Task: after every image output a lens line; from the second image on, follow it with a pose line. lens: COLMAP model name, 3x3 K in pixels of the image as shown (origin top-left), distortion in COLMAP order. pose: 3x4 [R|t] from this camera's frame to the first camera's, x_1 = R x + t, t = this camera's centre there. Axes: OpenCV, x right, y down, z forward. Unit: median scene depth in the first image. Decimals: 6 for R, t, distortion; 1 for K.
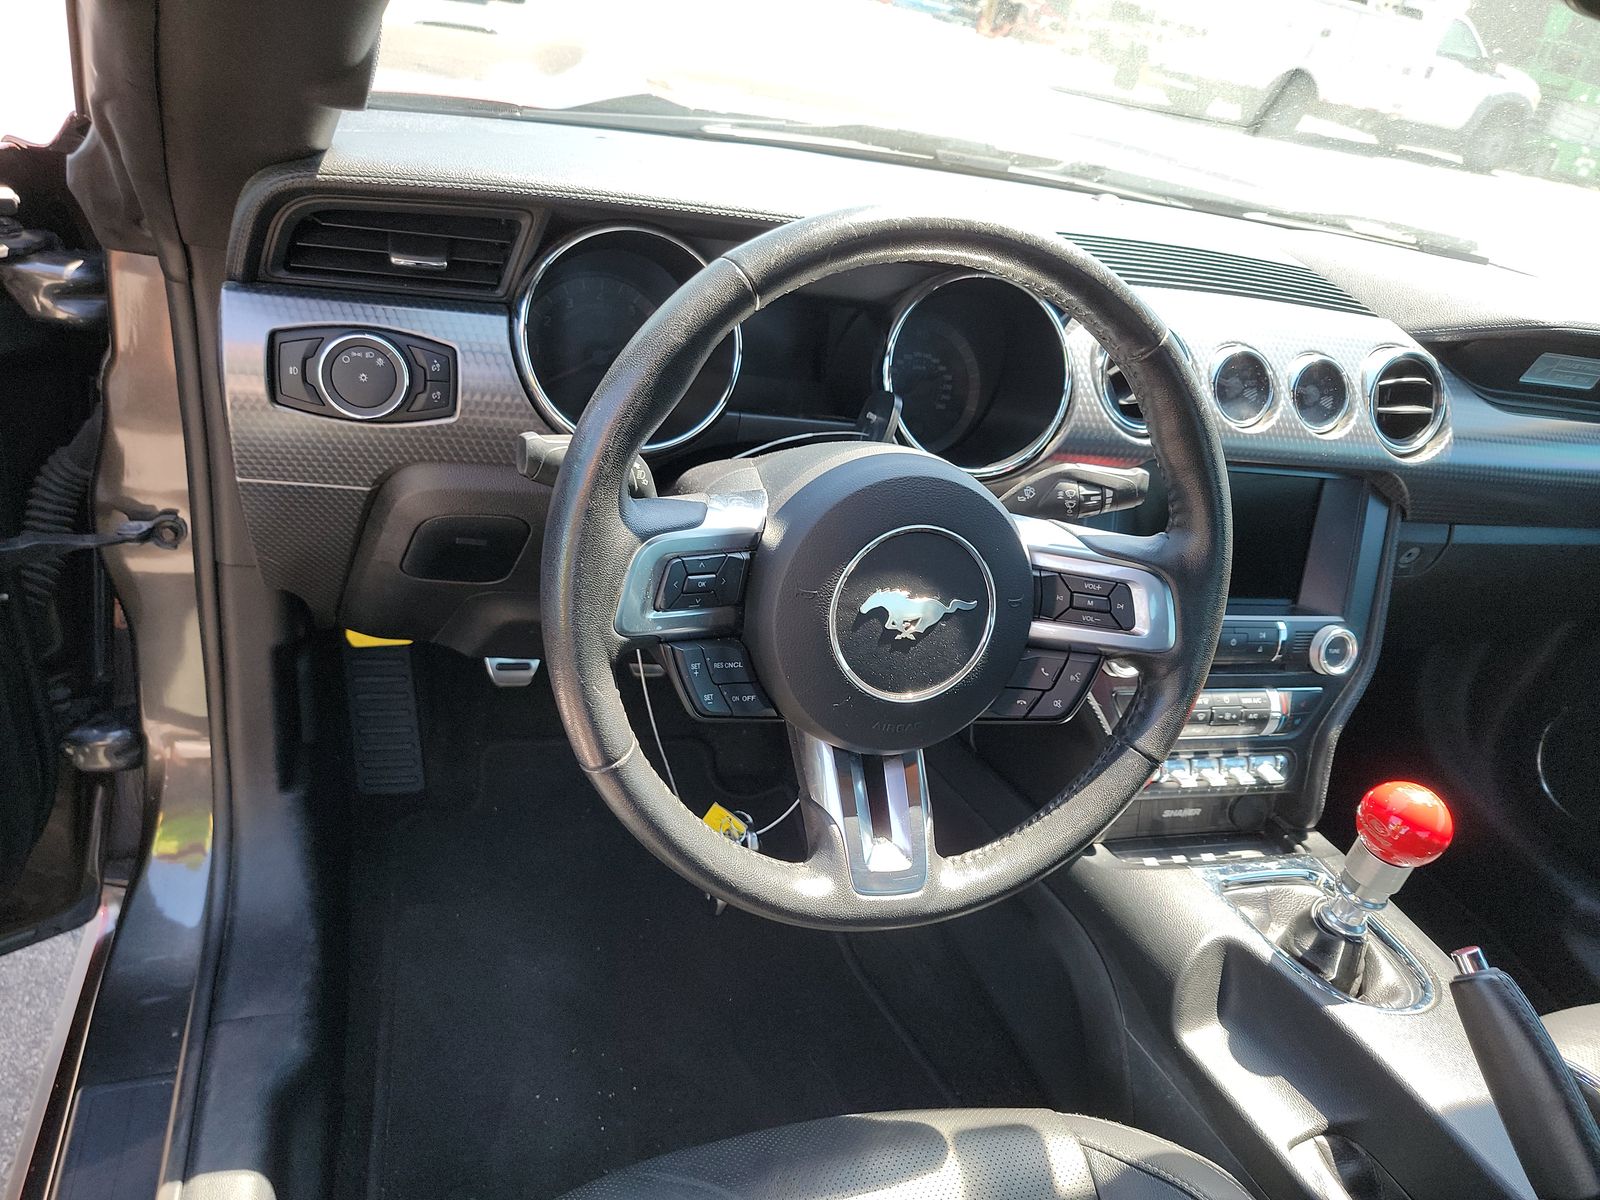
lens RADIAL K [[1108.9, 0, 843.0], [0, 1108.9, 629.9], [0, 0, 1]] dist [0.064525, -0.059868]
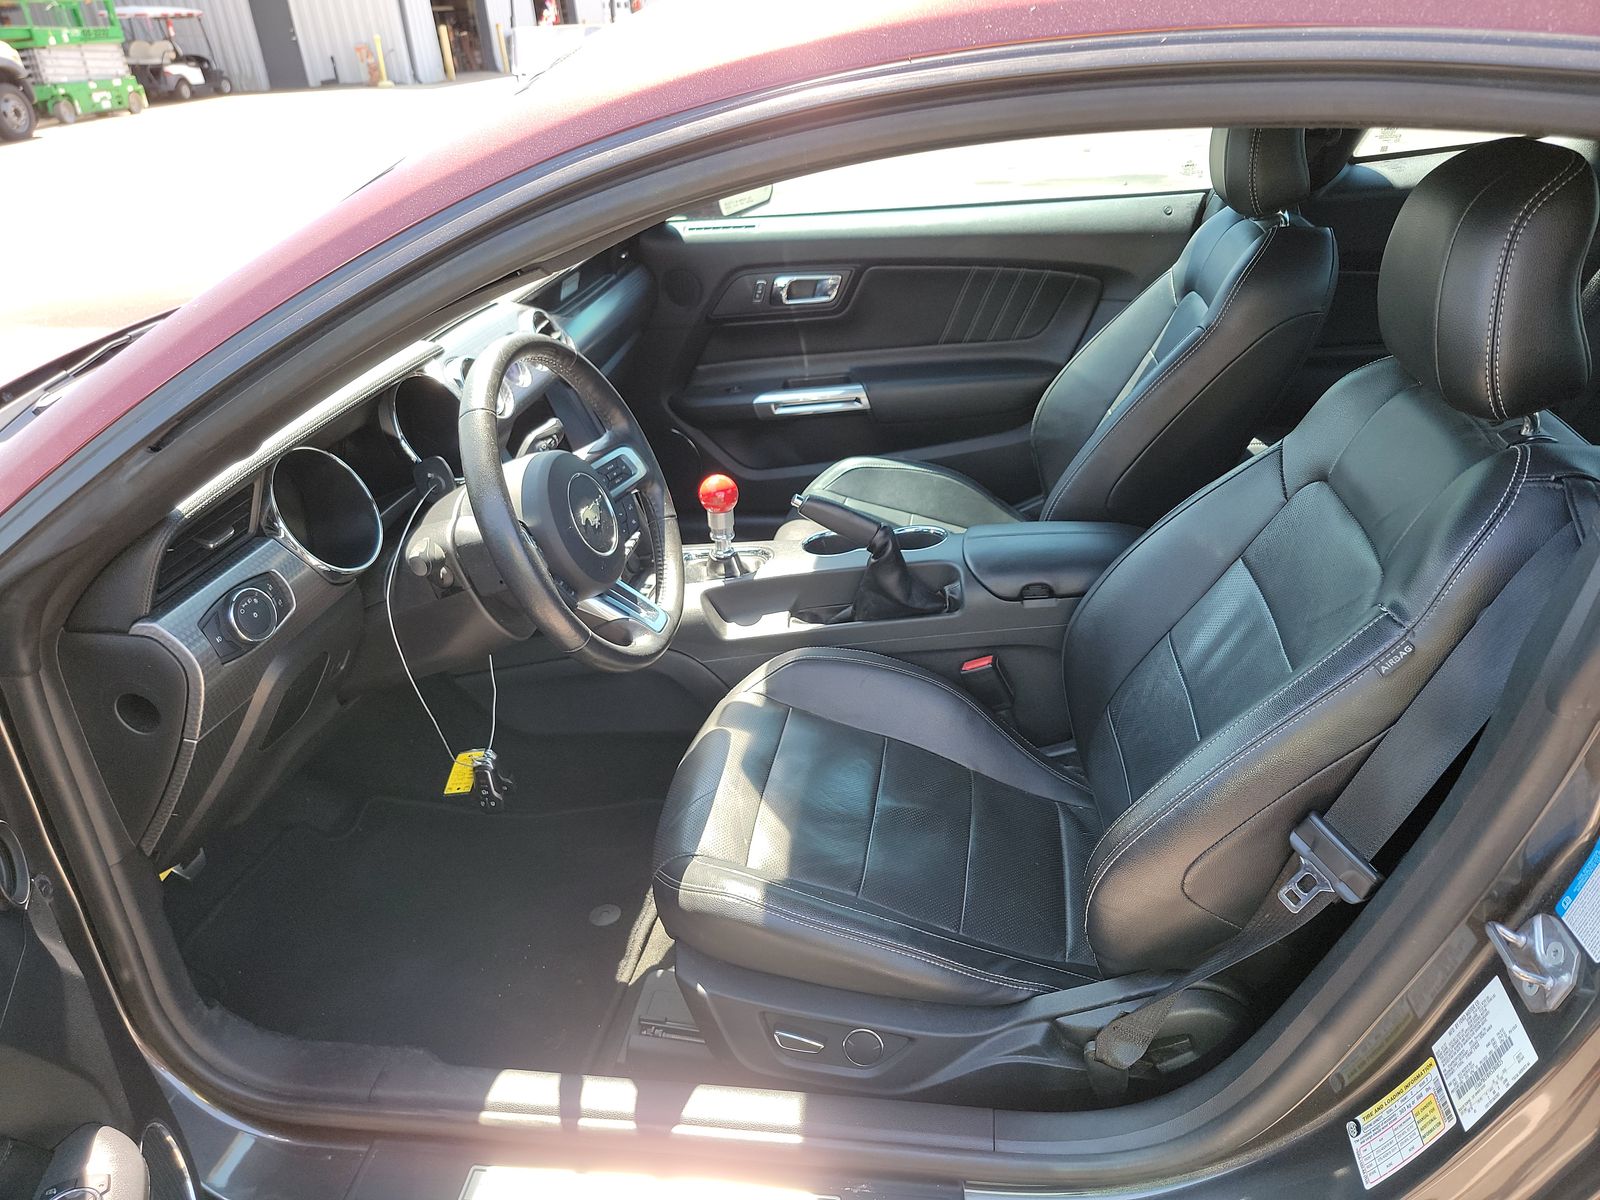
lens RADIAL K [[1121.9, 0, 800.0], [0, 1121.9, 600.0], [0, 0, 1]] dist [0.070370, -0.059275]
pose [[0.422938, -0.607270, 0.672568, -1.009265], [0.586331, 0.749299, 0.307843, -0.247417], [-0.690898, 0.264149, 0.672968, -0.508347]]
